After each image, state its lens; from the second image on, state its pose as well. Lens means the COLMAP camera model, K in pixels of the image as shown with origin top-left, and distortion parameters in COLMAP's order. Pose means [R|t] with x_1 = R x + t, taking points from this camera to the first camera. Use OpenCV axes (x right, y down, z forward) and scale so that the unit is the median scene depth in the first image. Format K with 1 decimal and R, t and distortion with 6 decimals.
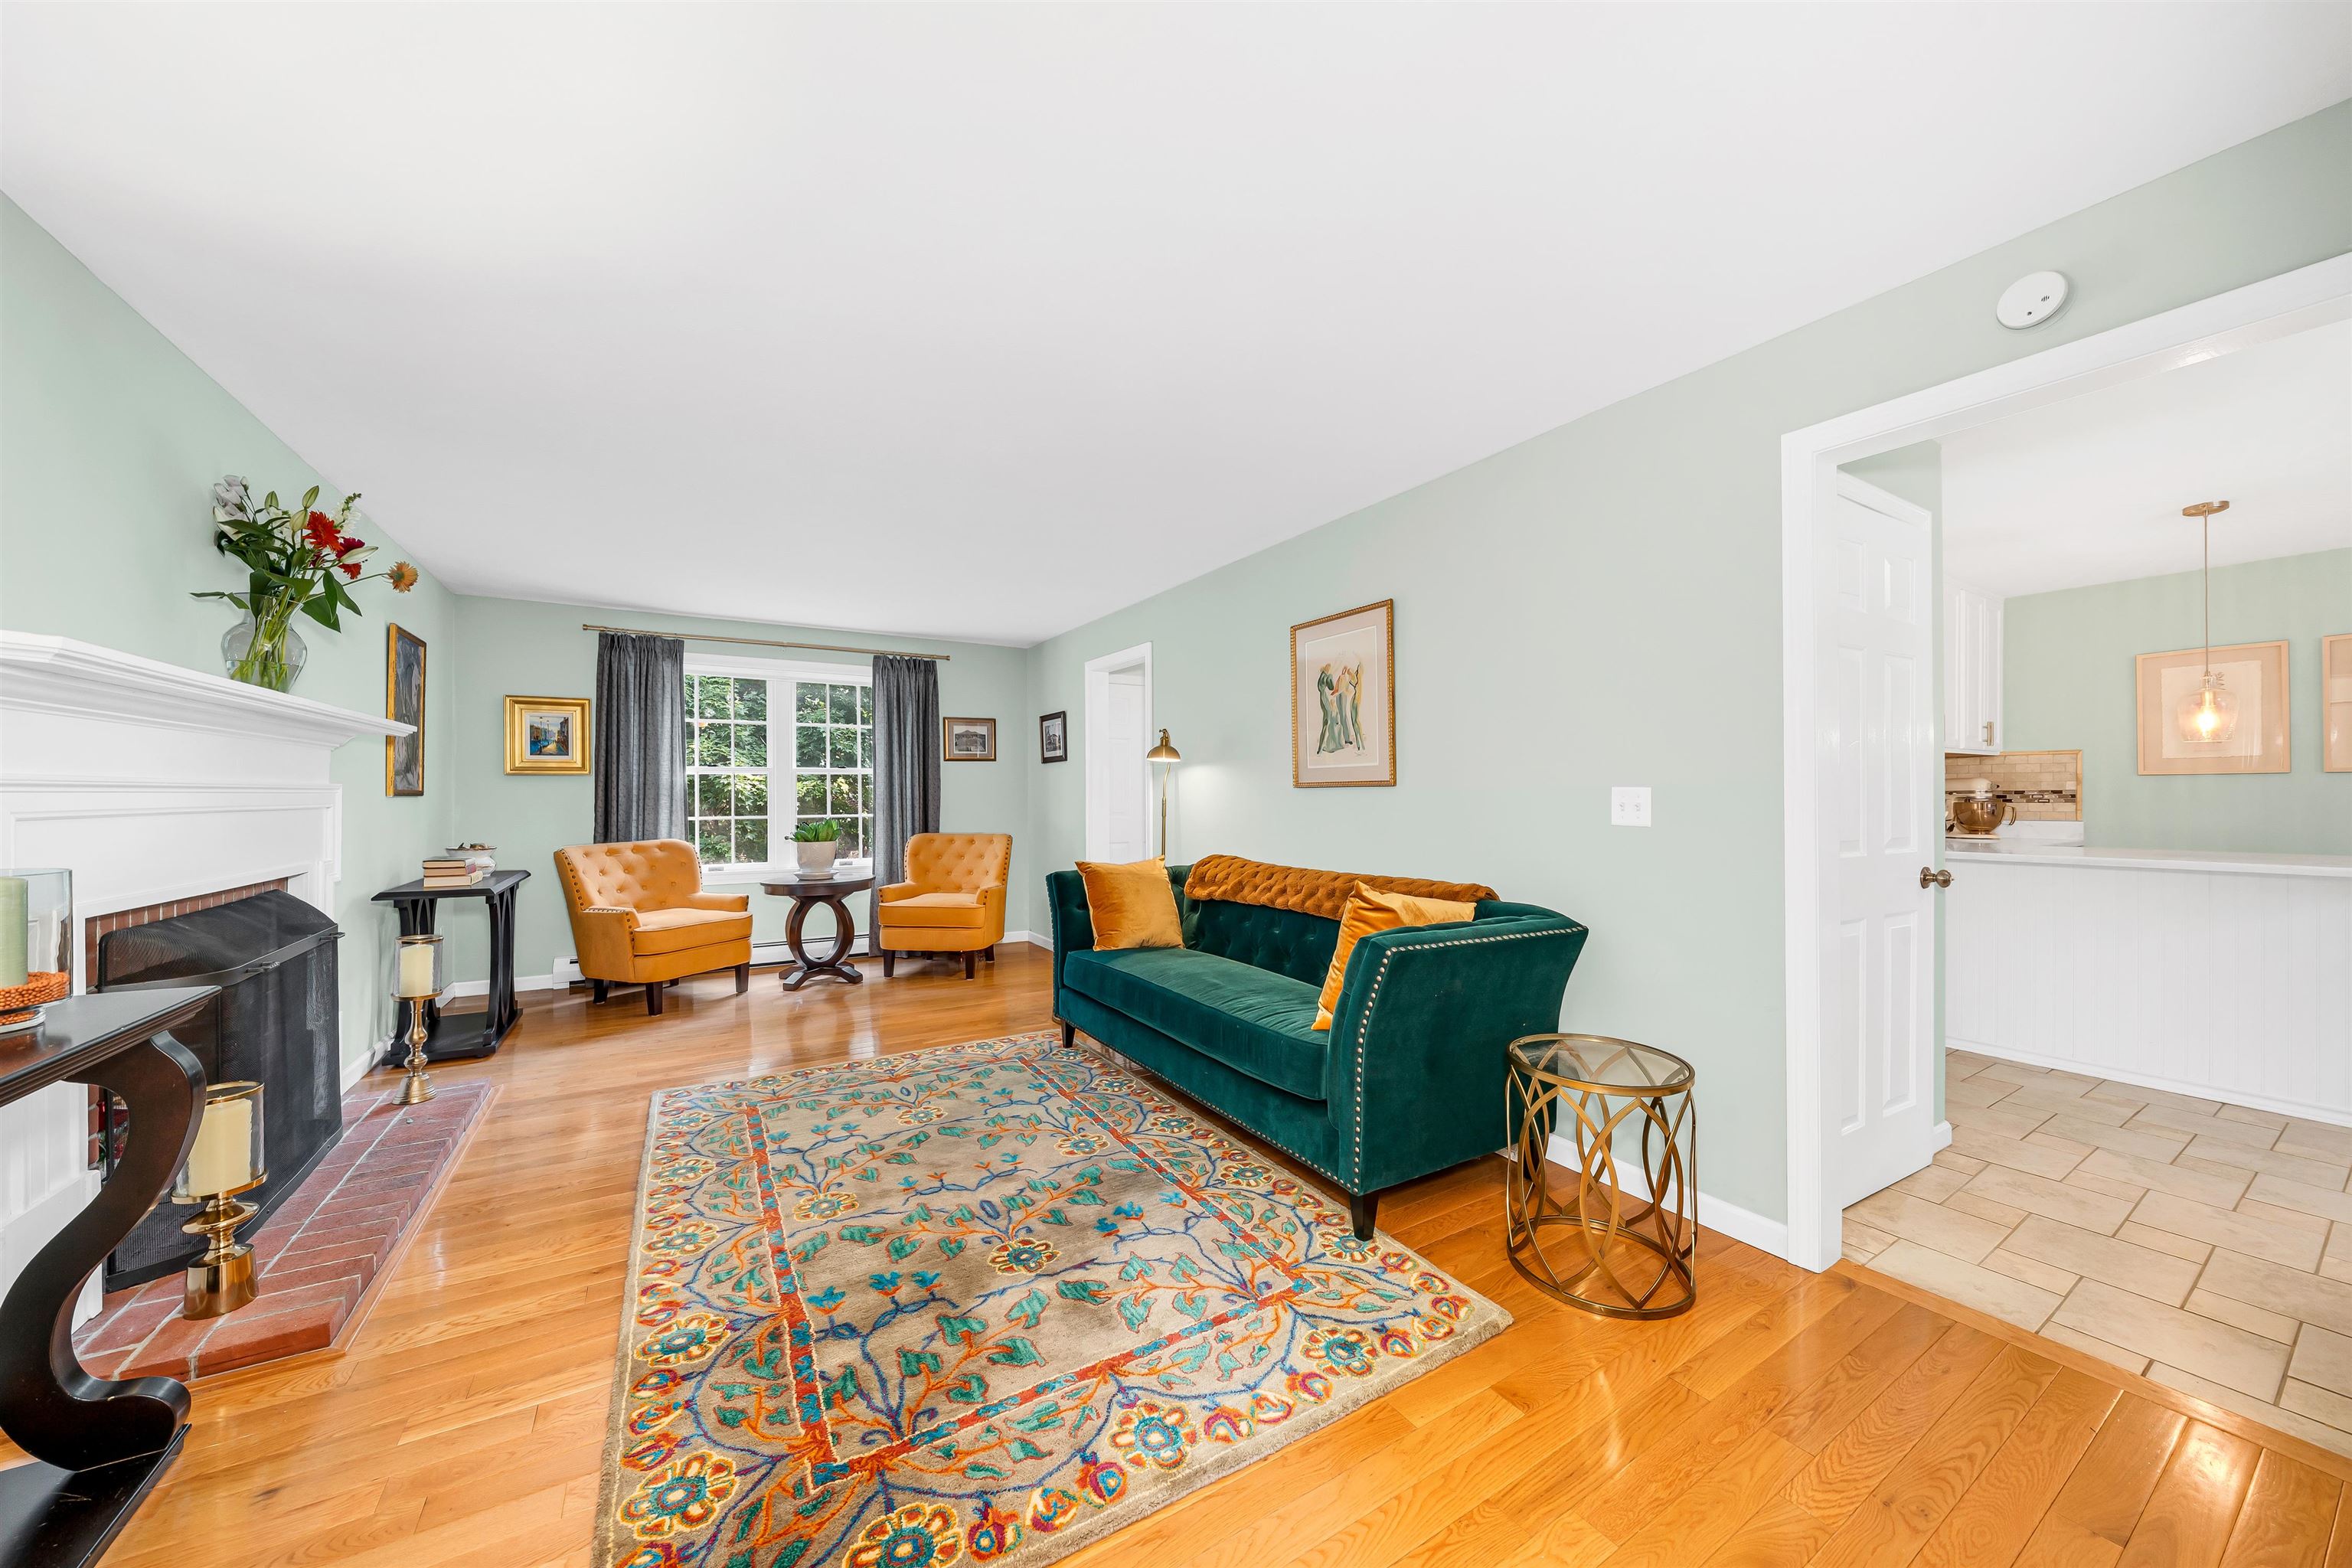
lens RADIAL K [[807.6, 0, 1181.4], [0, 807.6, 789.5], [0, 0, 1]] dist [0.000332, 0.000013]
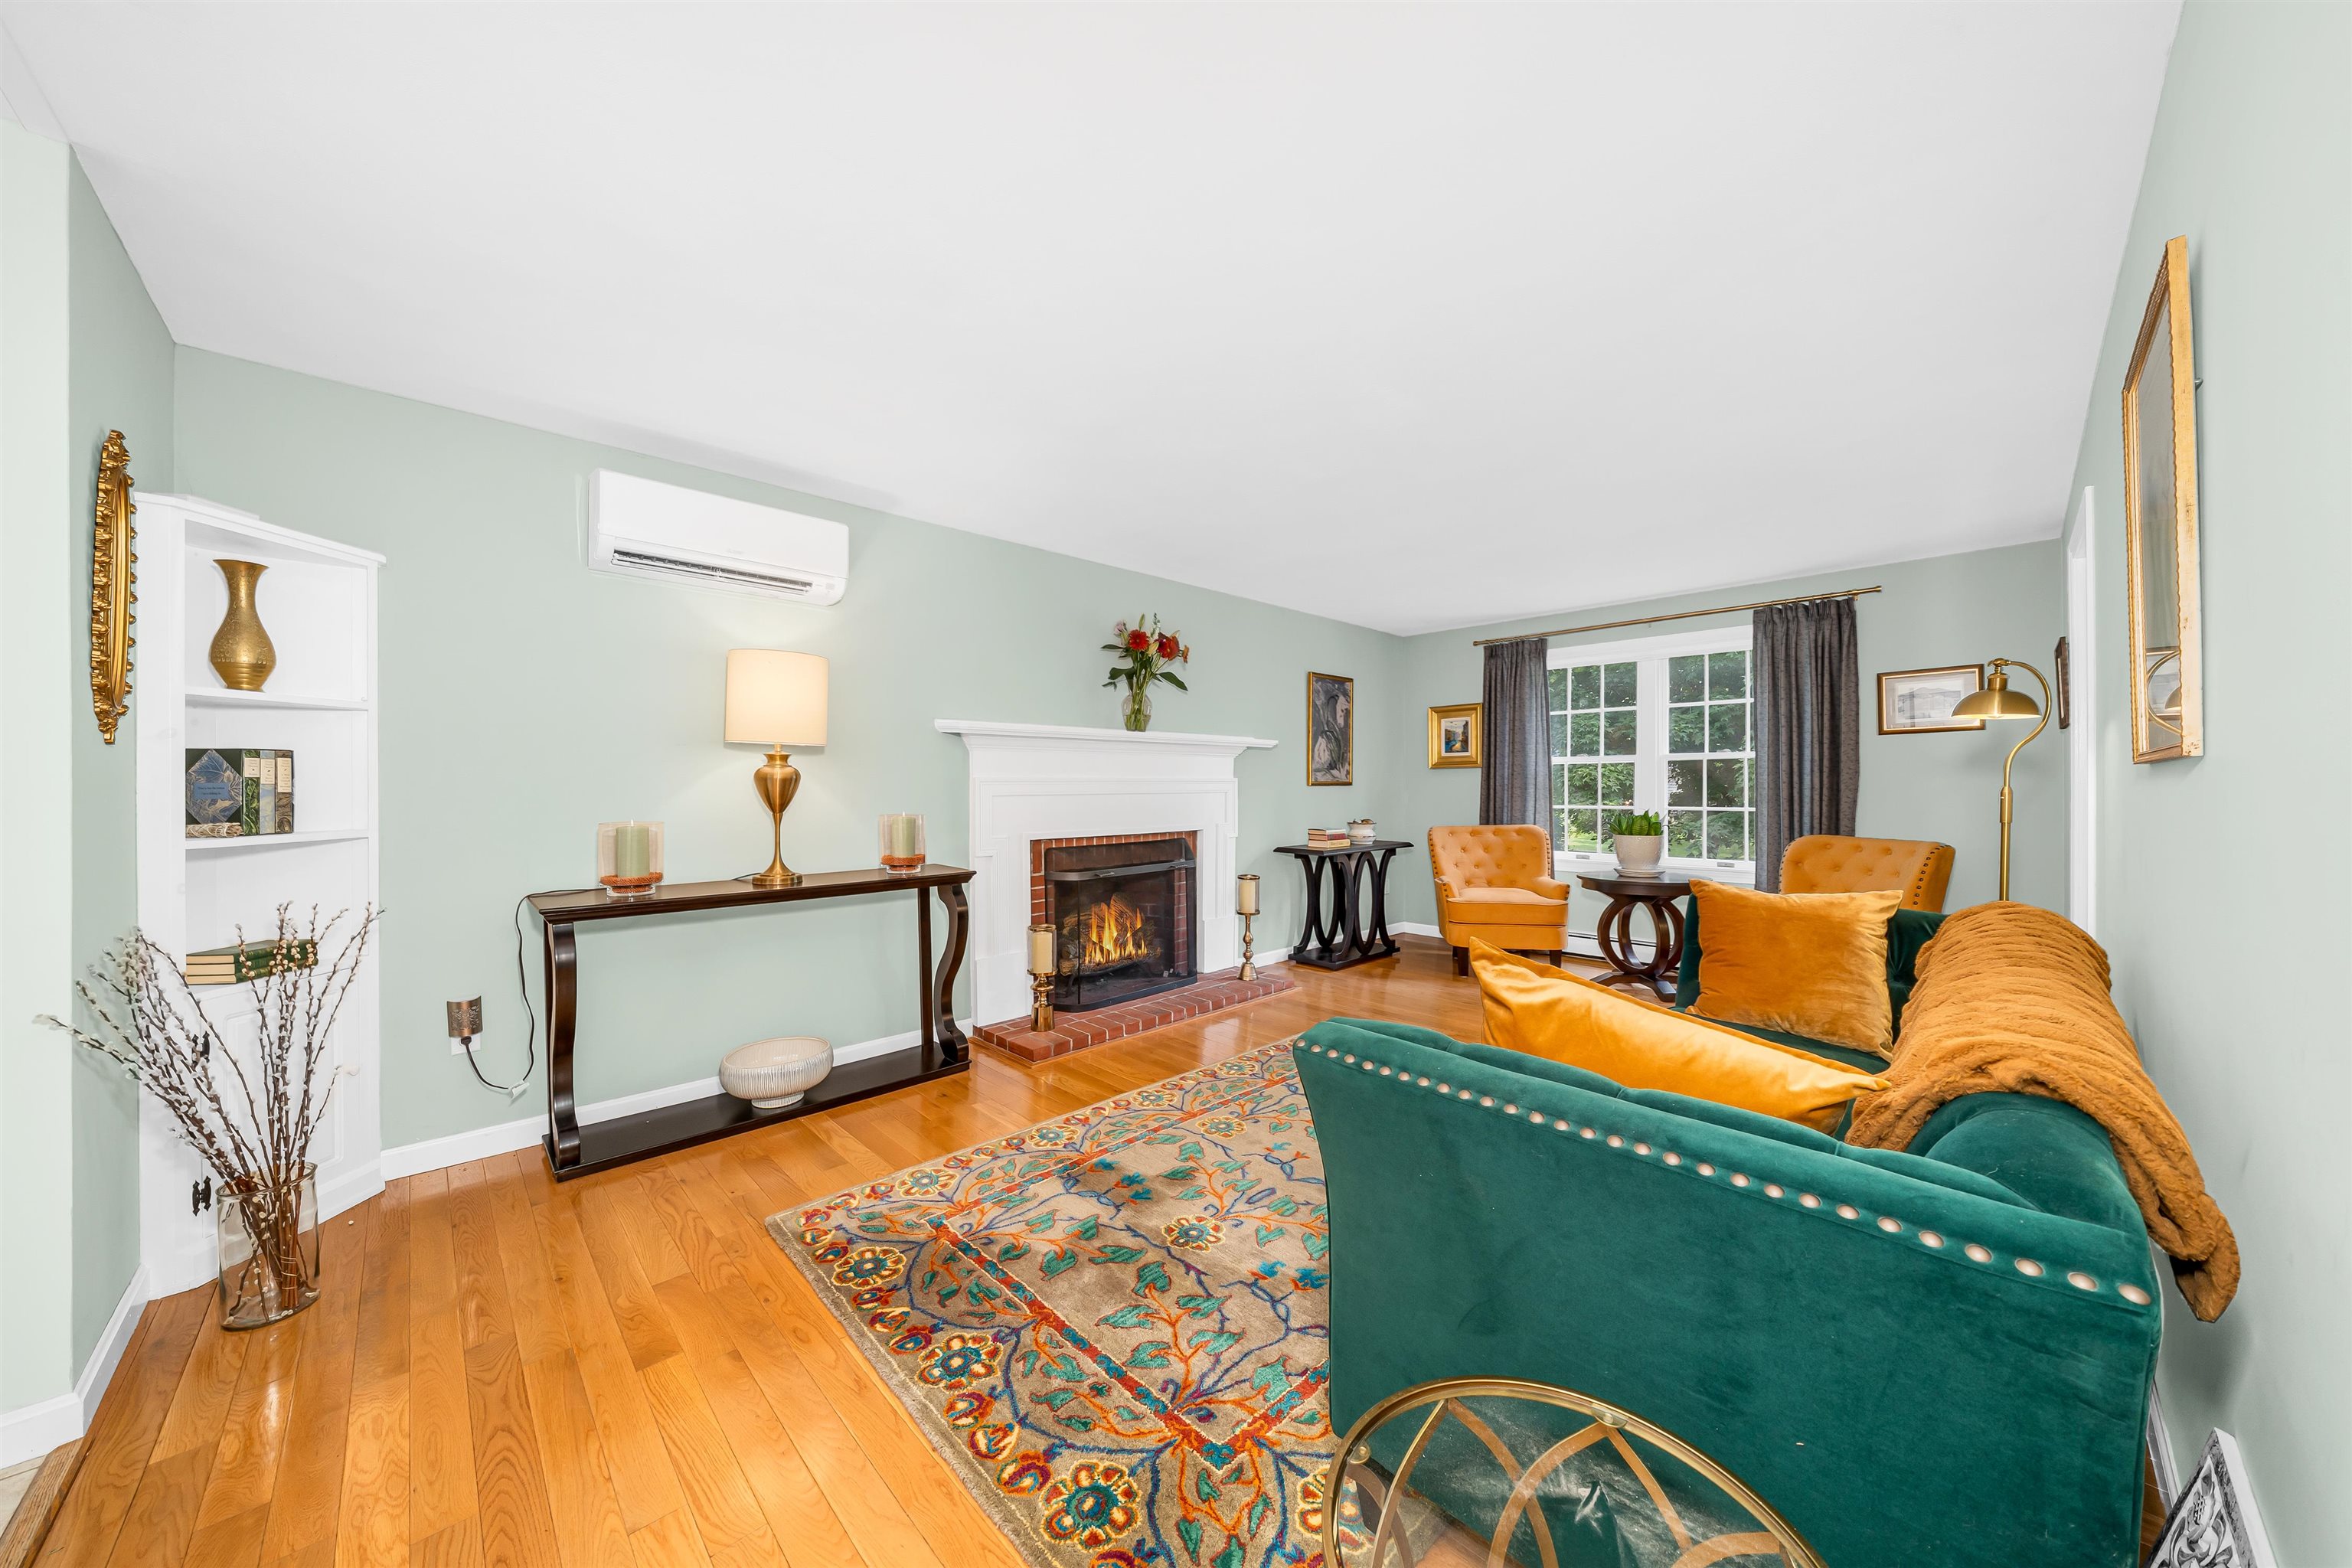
lens RADIAL K [[807.6, 0, 1181.4], [0, 807.6, 789.5], [0, 0, 1]] dist [0.000332, 0.000013]
pose [[0.220560, 0.003864, -0.975366, 0.452452], [0.010368, 0.999926, 0.006306, 0.002848], [0.975318, -0.011504, 0.220504, 0.429435]]
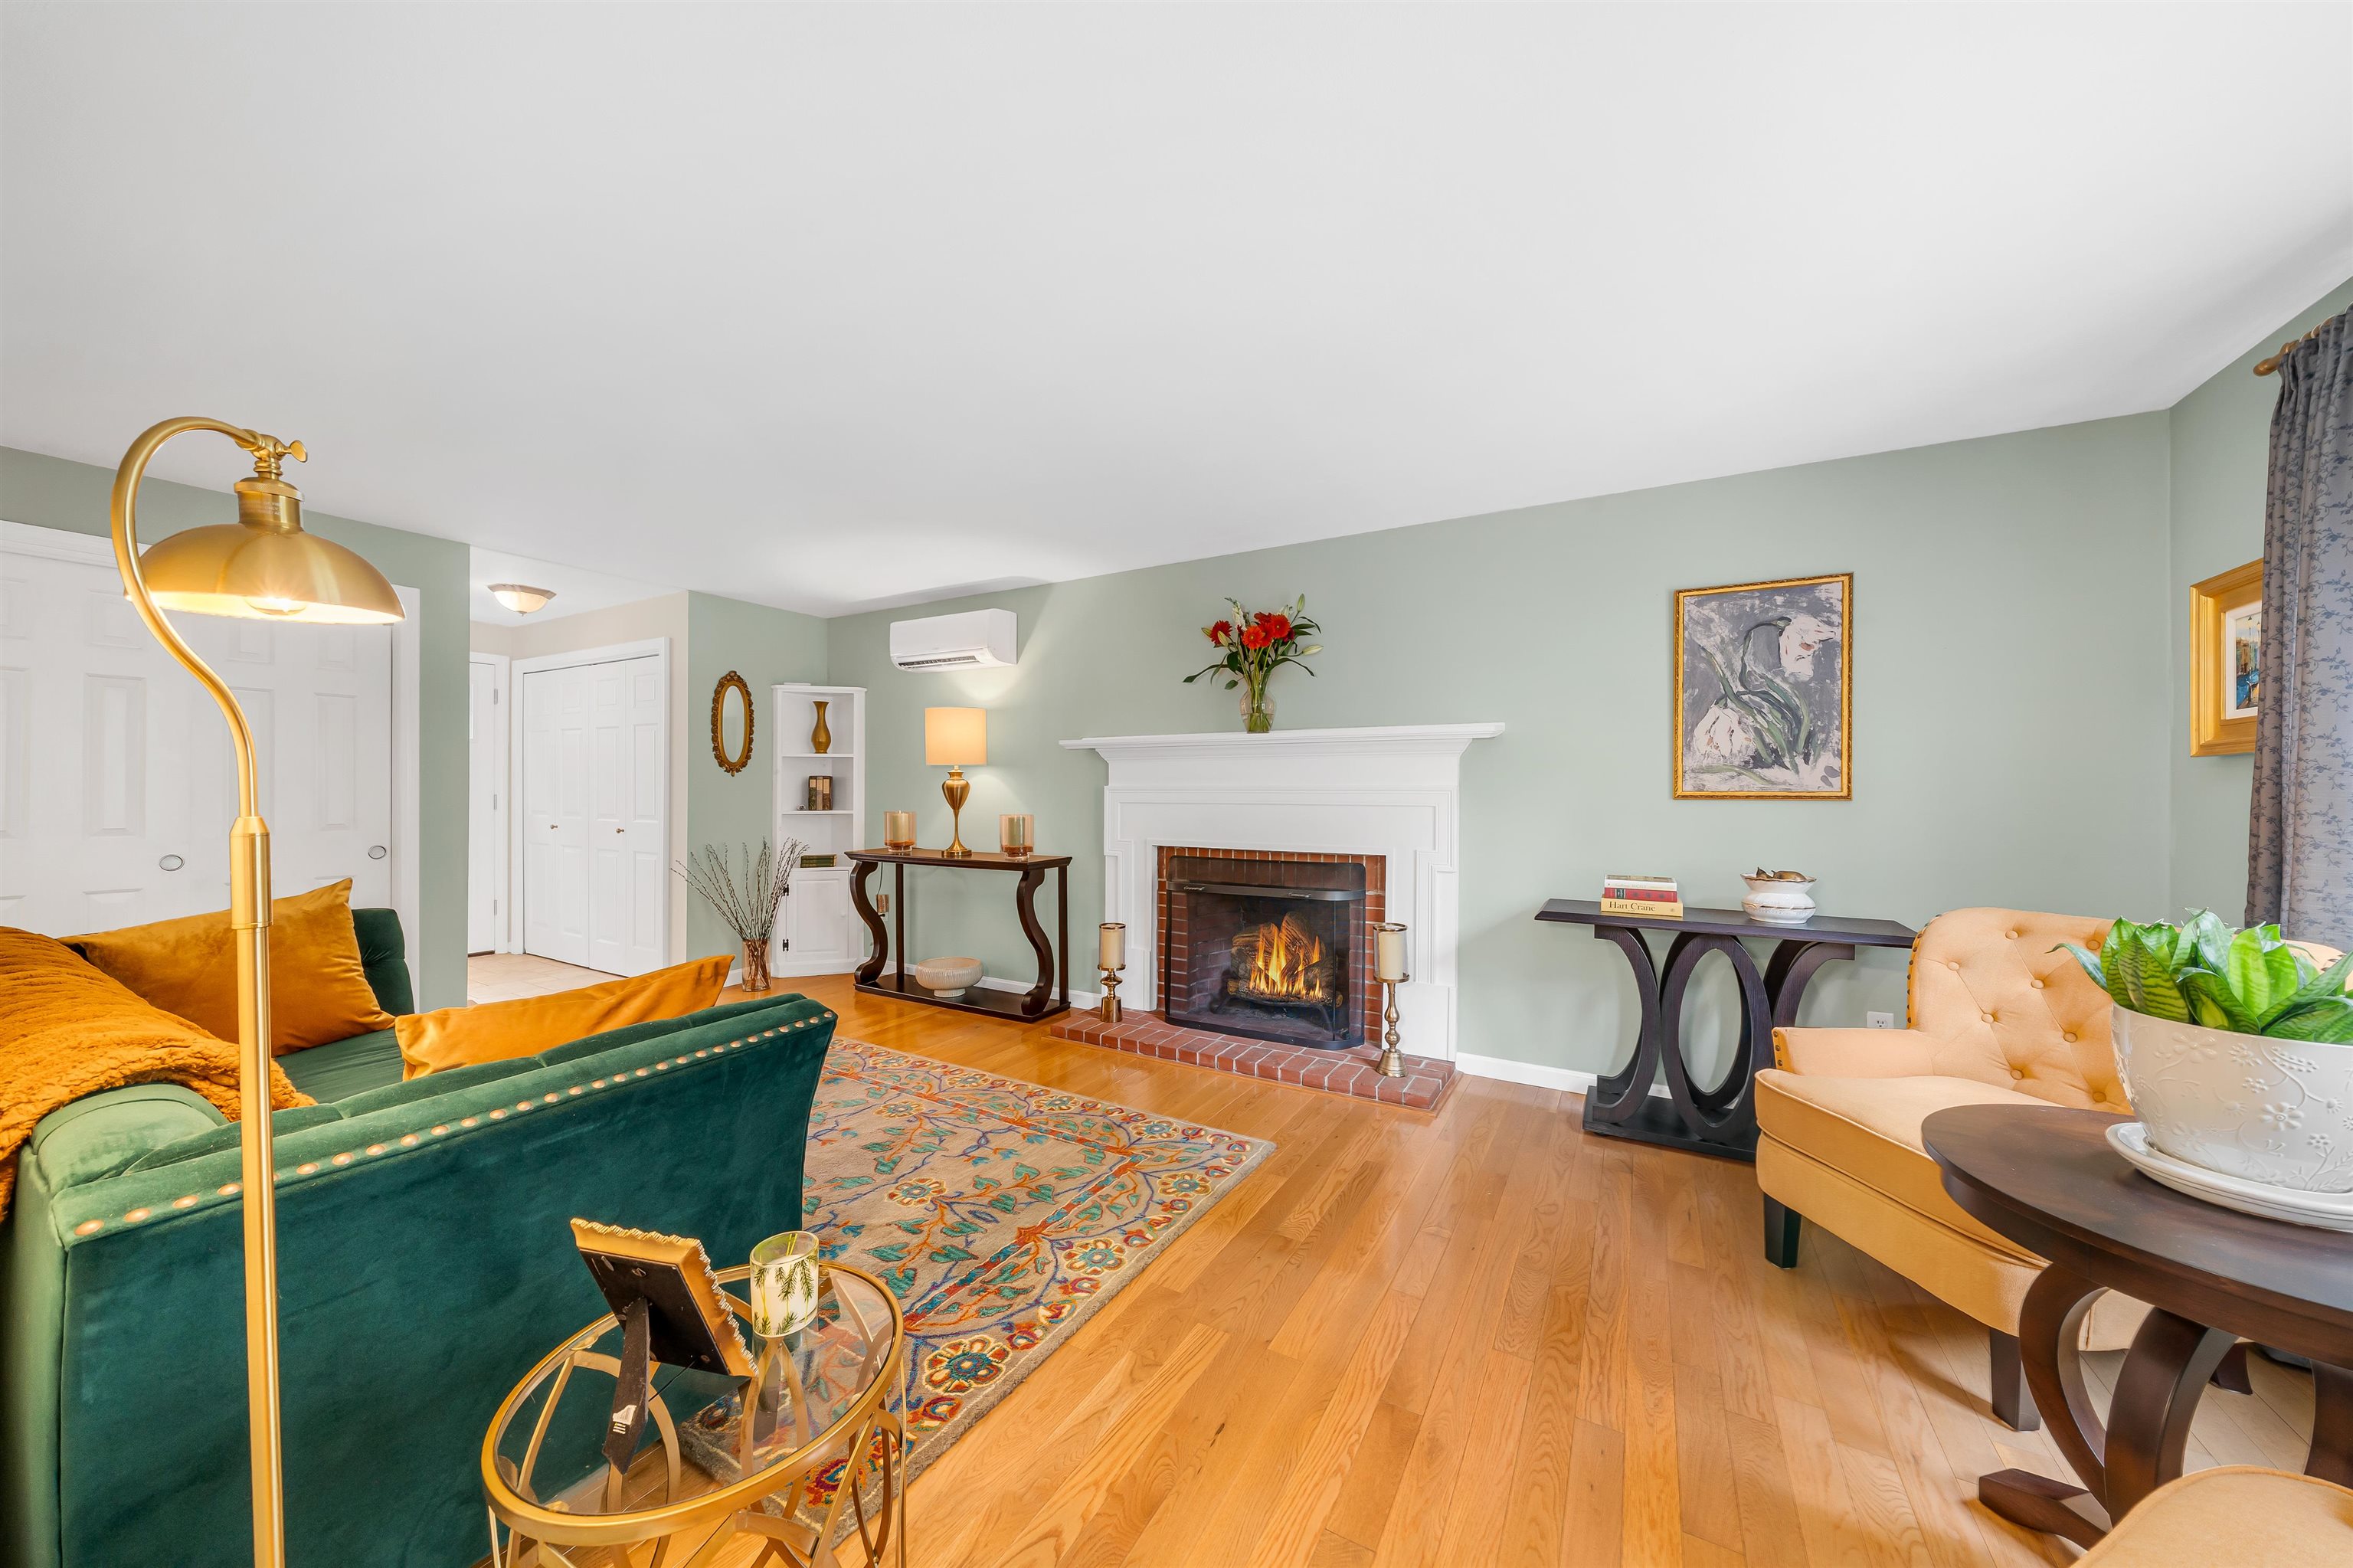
lens RADIAL K [[808.0, 0, 1181.9], [0, 808.0, 789.5], [0, 0, 1]] dist [0.000332, 0.000013]
pose [[-0.878515, -0.007218, -0.477660, -0.135995], [-0.002541, 0.999942, -0.010438, 0.008306], [0.477707, -0.007956, -0.878483, 1.489633]]
